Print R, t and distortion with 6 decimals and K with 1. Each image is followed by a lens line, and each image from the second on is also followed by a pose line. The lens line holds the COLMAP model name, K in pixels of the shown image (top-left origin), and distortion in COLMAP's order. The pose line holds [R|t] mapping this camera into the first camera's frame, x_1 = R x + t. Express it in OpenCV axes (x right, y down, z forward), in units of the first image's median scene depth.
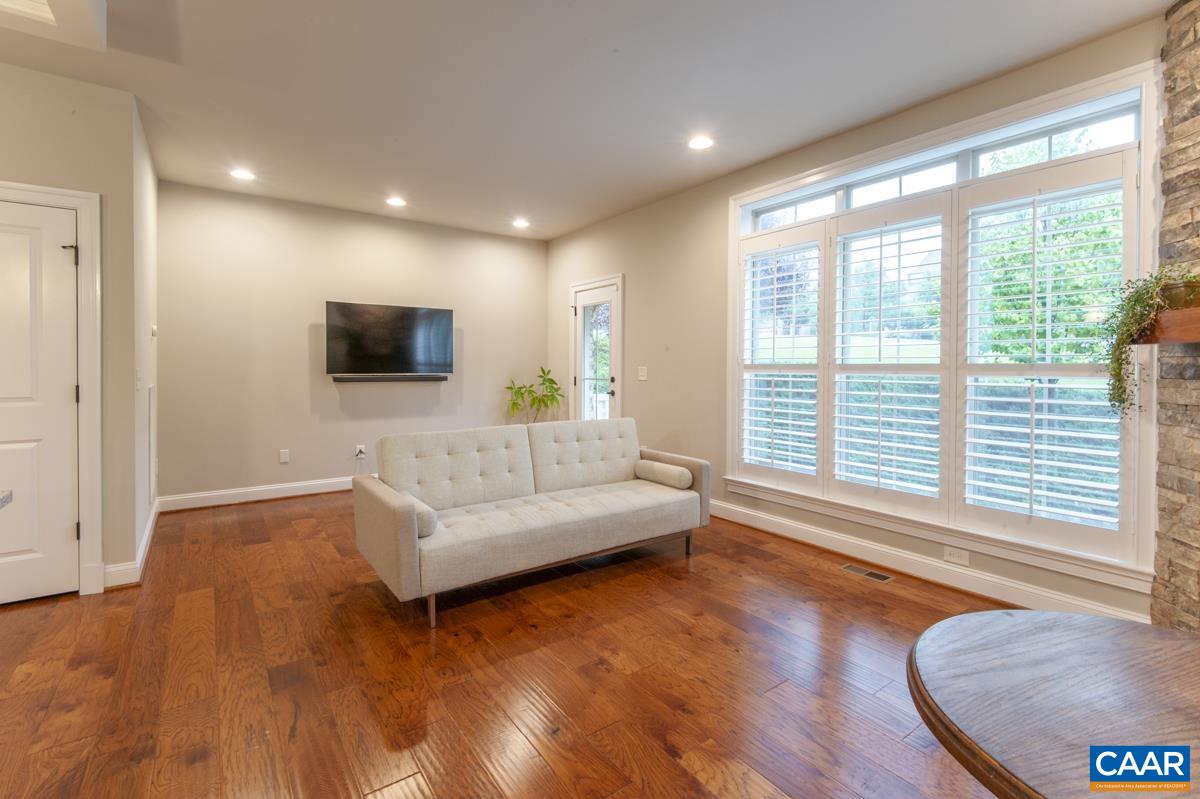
lens RADIAL K [[542.5, 0, 597.7], [0, 542.5, 373.4], [0, 0, 1]] dist [0.024755, -0.013612]
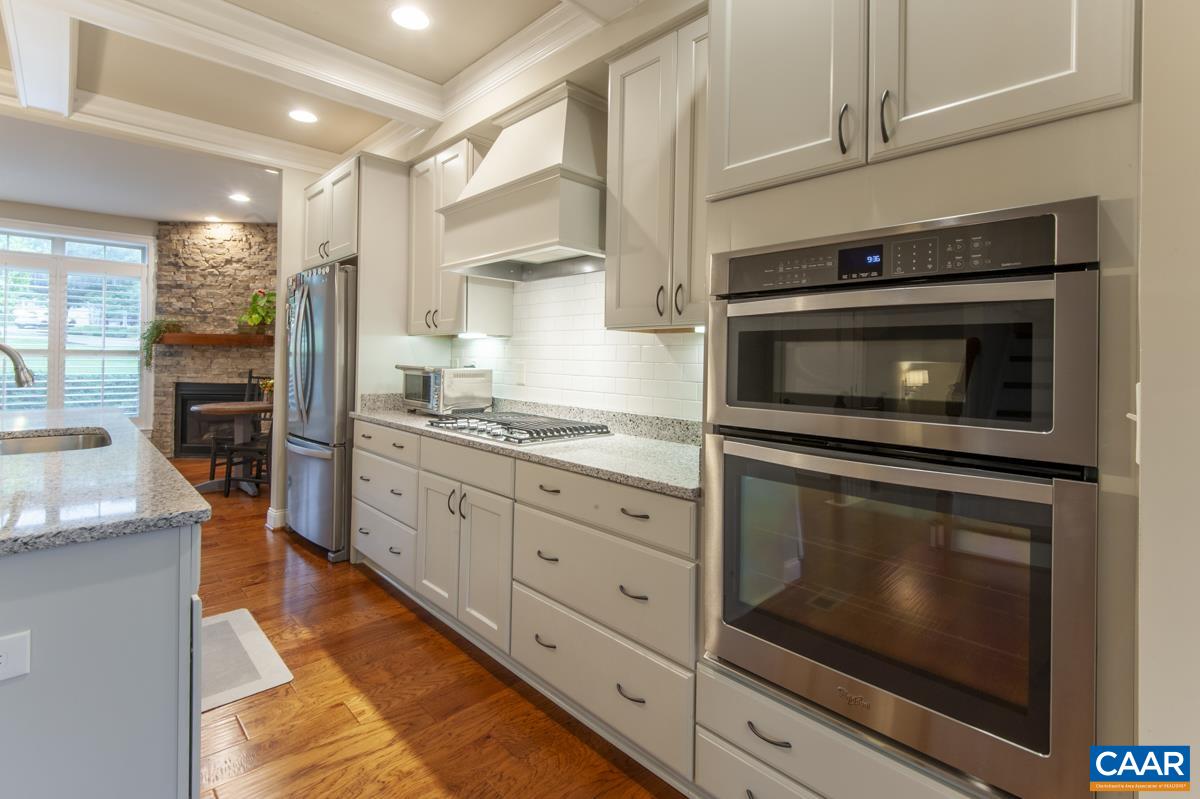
lens RADIAL K [[542.5, 0, 598.1], [0, 542.5, 353.5], [0, 0, 1]] dist [0.024755, -0.013612]
pose [[-0.150614, 0.003462, 0.988587, -1.670223], [0.000716, 0.999994, -0.003393, 0.006079], [-0.988592, 0.000197, -0.150615, -0.635524]]
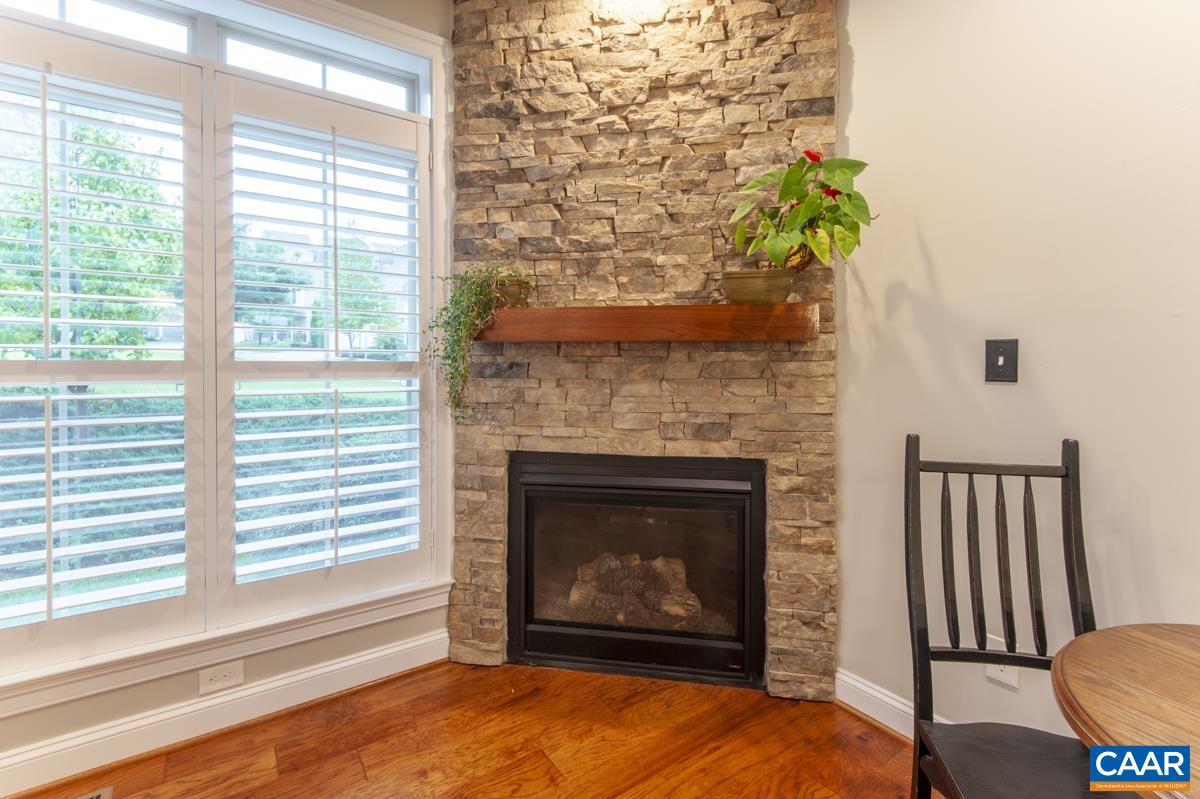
lens RADIAL K [[542.5, 0, 602.8], [0, 542.5, 372.6], [0, 0, 1]] dist [0.024755, -0.013612]
pose [[0.011519, -0.014857, 0.999823, 0.061420], [0.013664, 0.999799, 0.014699, -0.008008], [-0.999840, 0.013492, 0.011720, 0.616340]]
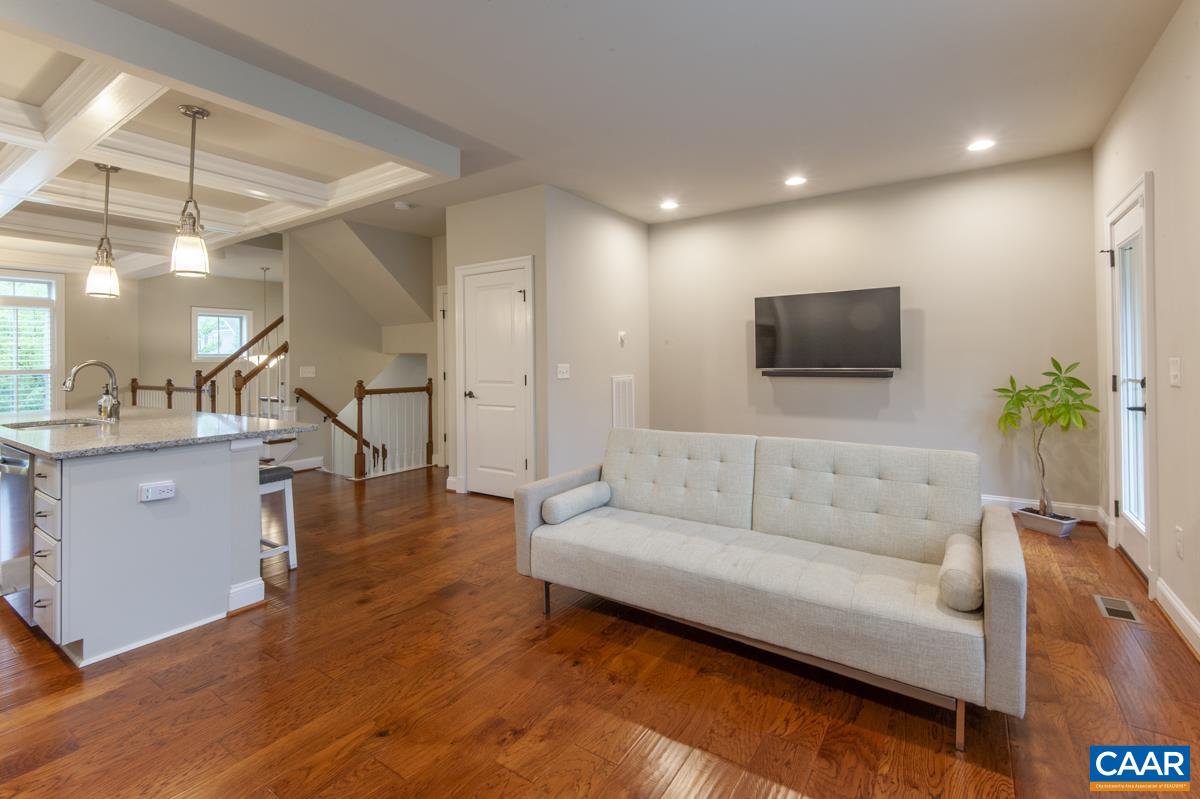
lens RADIAL K [[542.5, 0, 593.5], [0, 542.5, 356.9], [0, 0, 1]] dist [0.024755, -0.013612]
pose [[0.340497, -0.013847, -0.940144, 0.664873], [-0.001284, 0.999884, -0.015192, -0.007443], [0.940245, 0.006380, 0.340440, 0.680261]]
